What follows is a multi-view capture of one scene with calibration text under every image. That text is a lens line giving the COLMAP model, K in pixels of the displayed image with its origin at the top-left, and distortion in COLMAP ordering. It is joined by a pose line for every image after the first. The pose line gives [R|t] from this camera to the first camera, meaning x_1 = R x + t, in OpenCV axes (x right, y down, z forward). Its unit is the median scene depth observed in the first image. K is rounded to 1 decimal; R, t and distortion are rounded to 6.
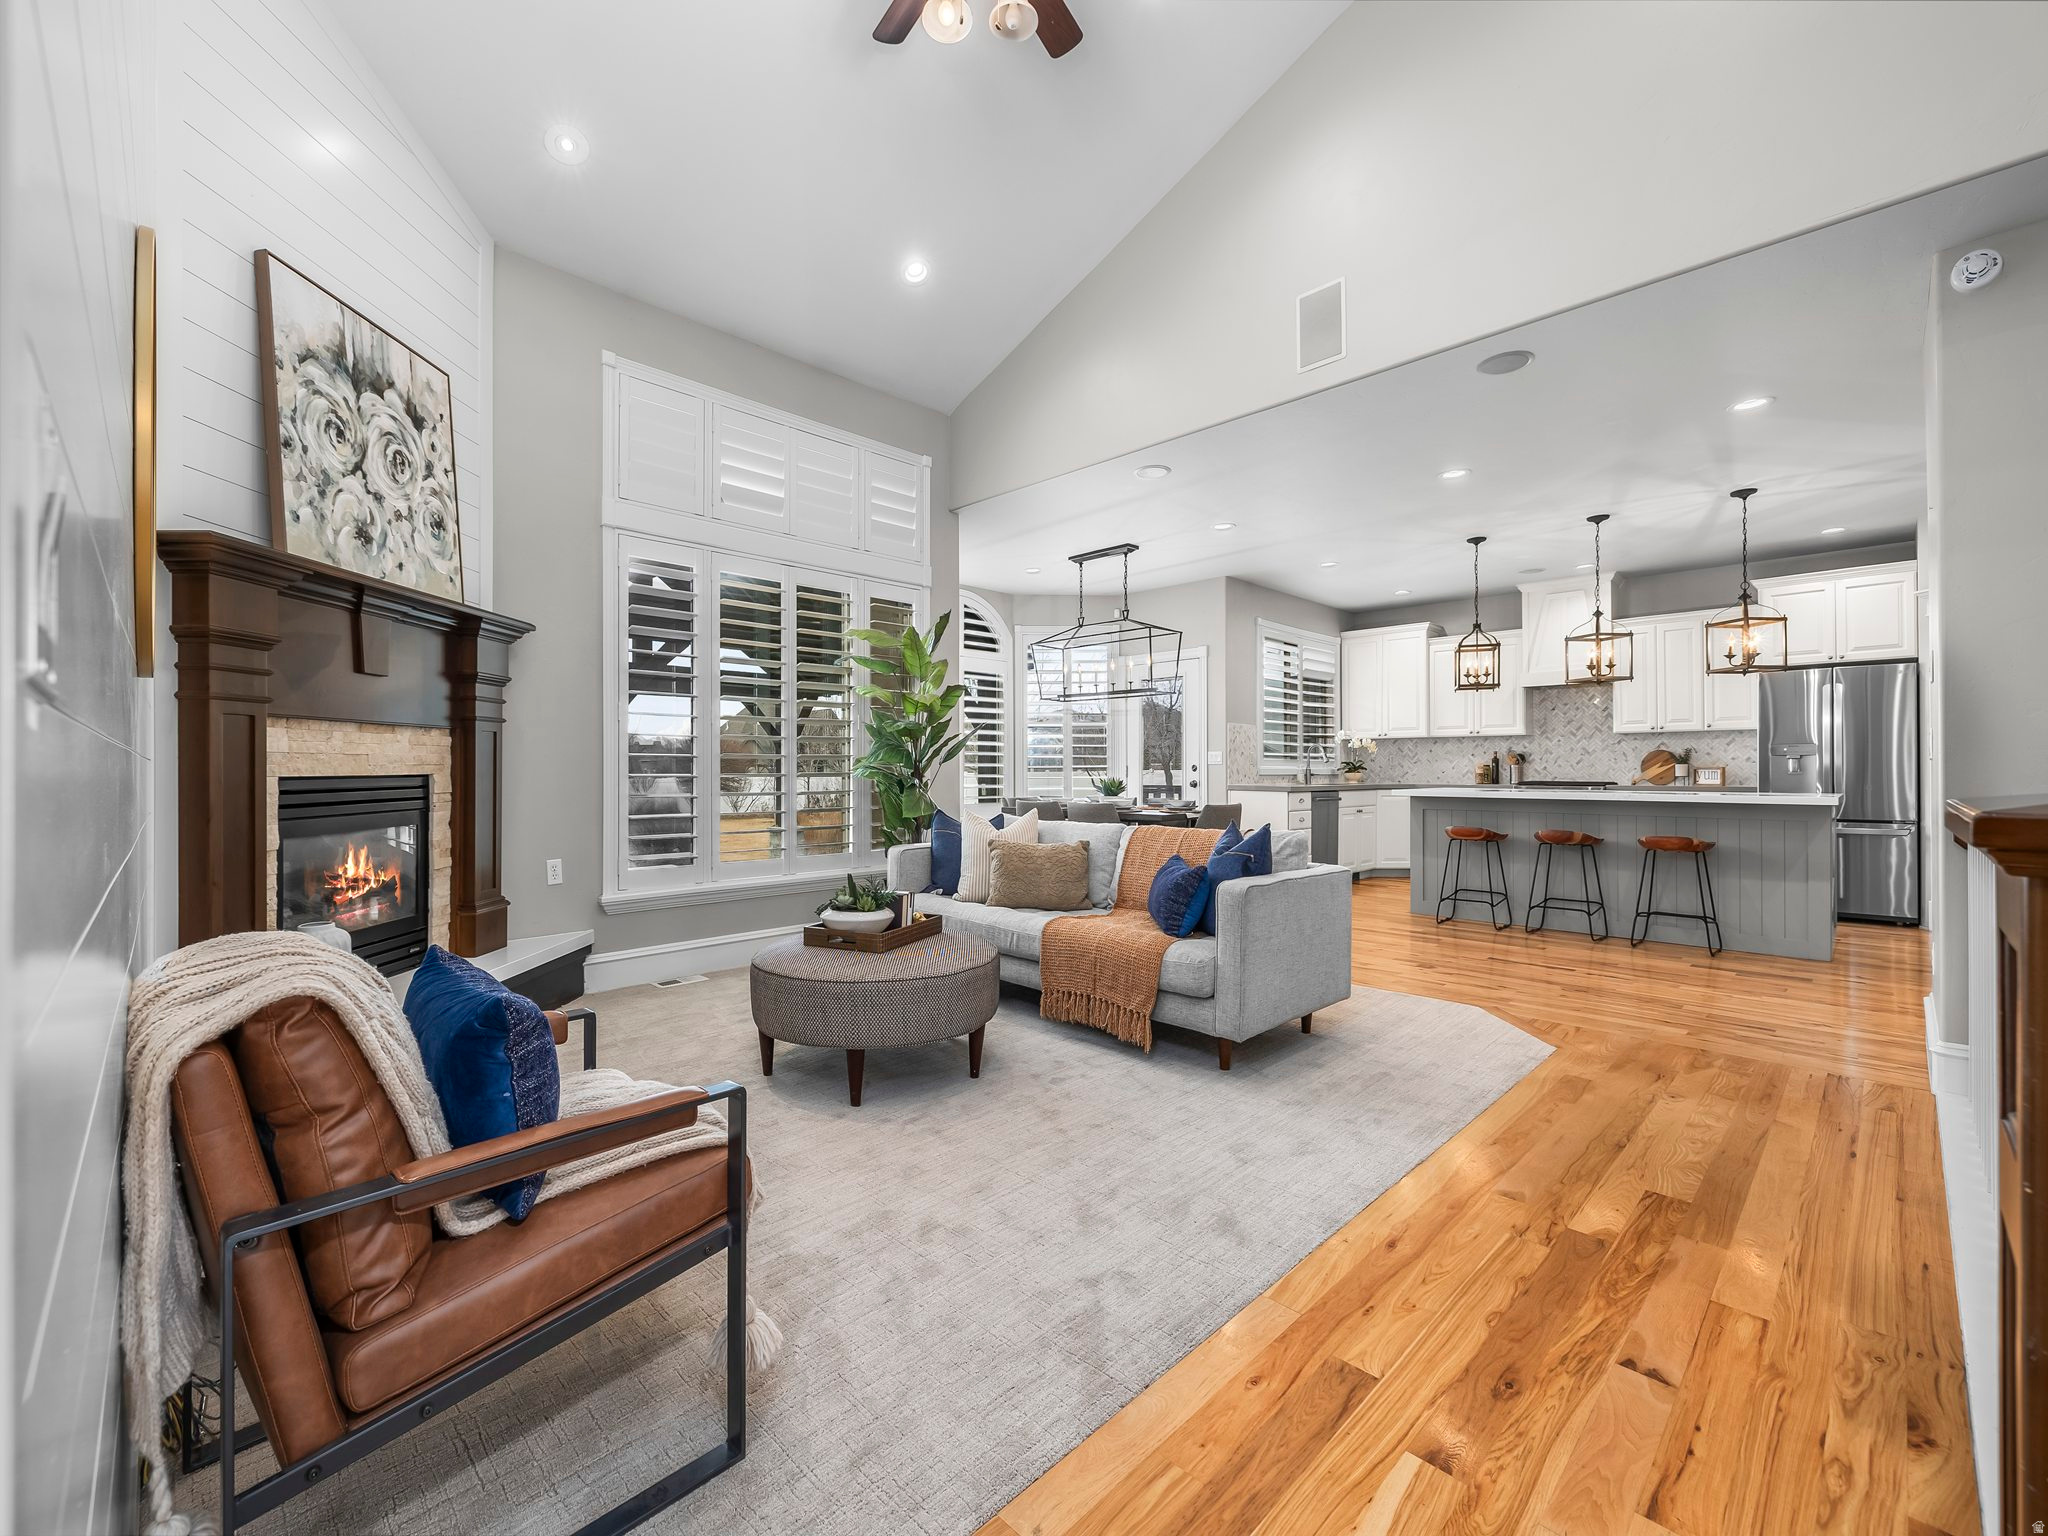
lens RADIAL K [[867.1, 0, 1015.4], [0, 867.1, 769.9], [0, 0, 1]] dist [-0.001052, 0.000783]
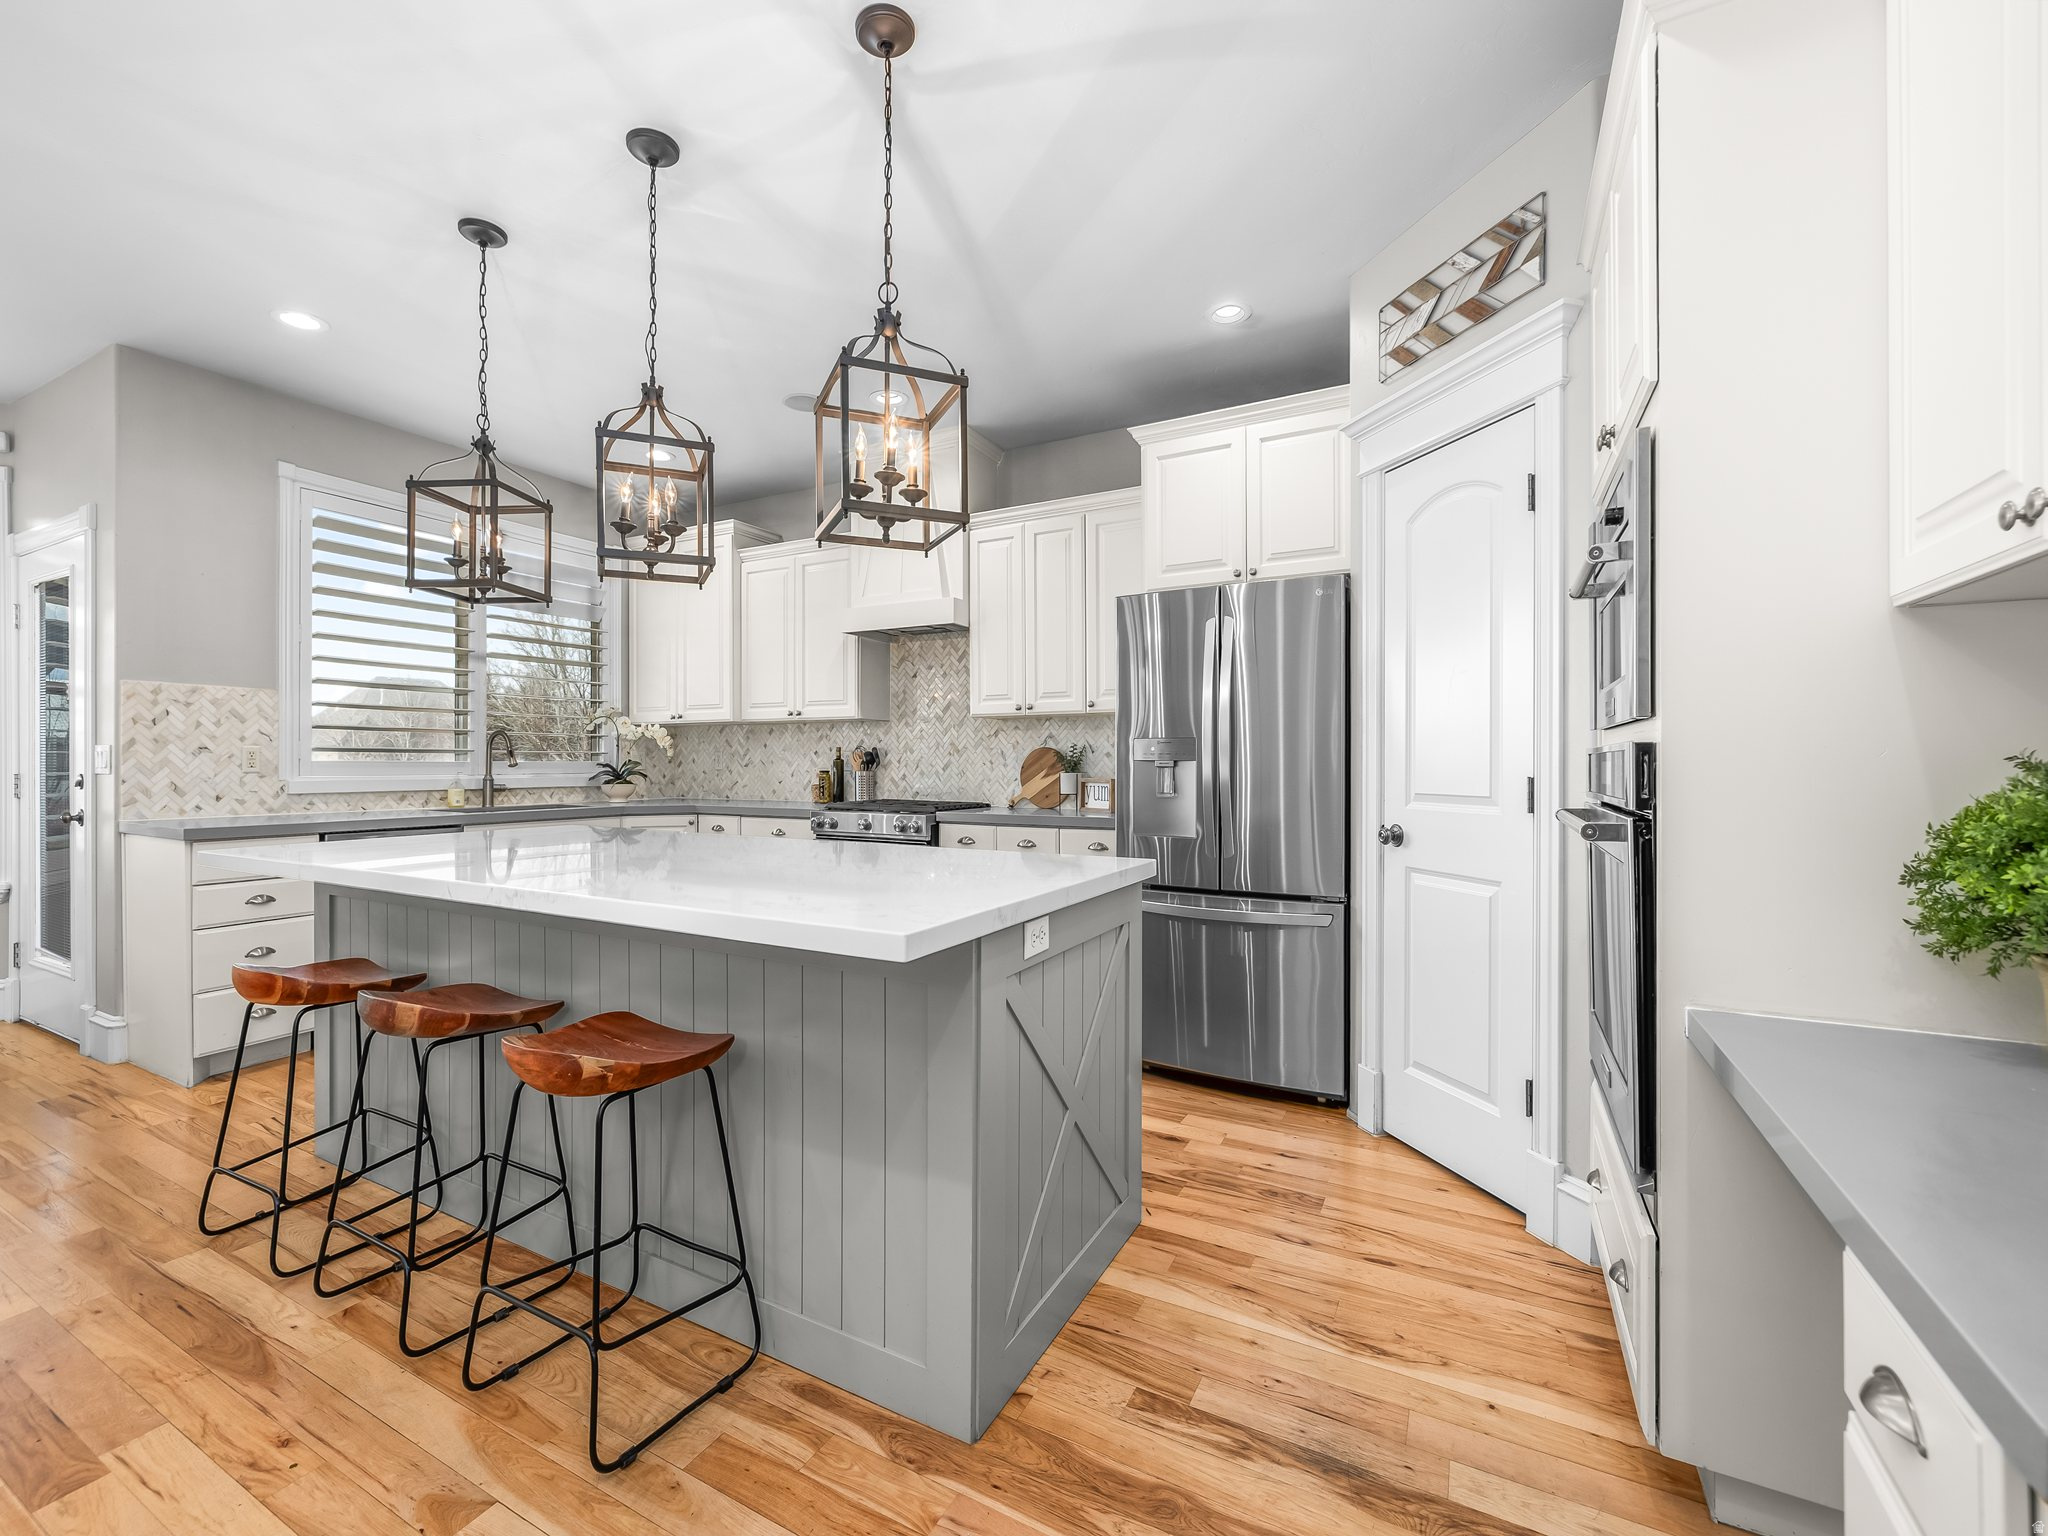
lens RADIAL K [[867.1, 0, 1027.0], [0, 867.1, 753.8], [0, 0, 1]] dist [-0.001052, 0.000783]
pose [[0.955330, 0.000936, 0.295541, 0.543537], [0.001394, 0.999970, -0.007673, -0.013599], [-0.295539, 0.007742, 0.955299, 0.437218]]
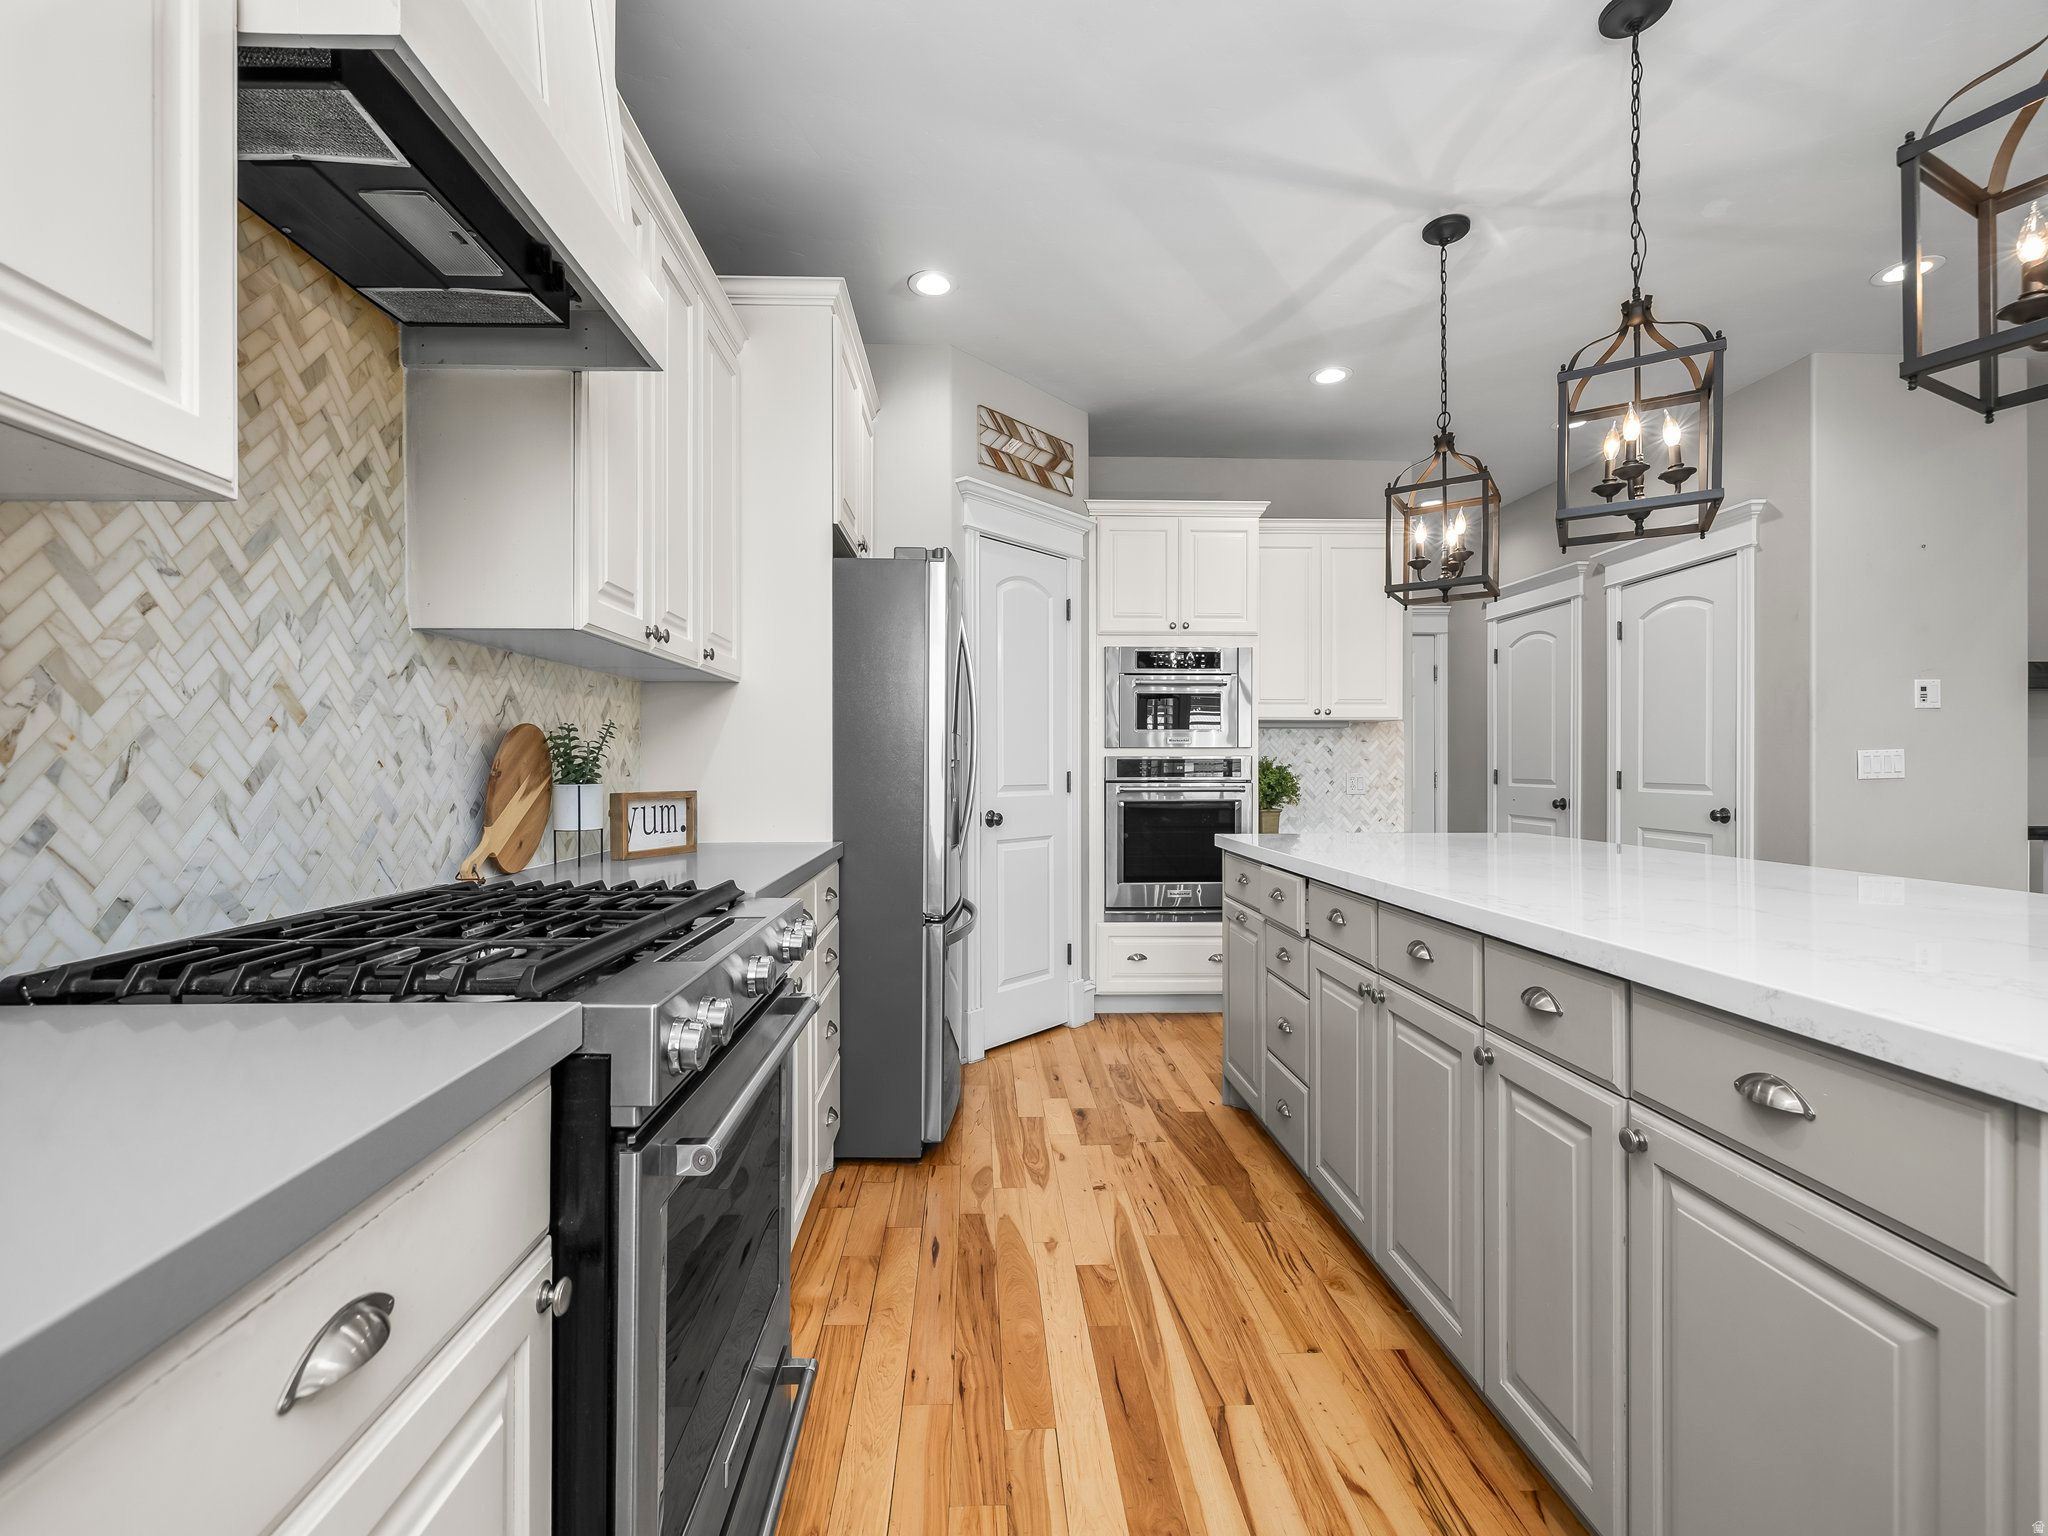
lens RADIAL K [[867.1, 0, 1016.0], [0, 867.1, 761.9], [0, 0, 1]] dist [-0.001052, 0.000783]
pose [[-0.737893, 0.007846, 0.674872, 0.470896], [0.005482, 0.999969, -0.005632, -0.010139], [-0.674896, -0.000457, -0.737913, 1.048232]]
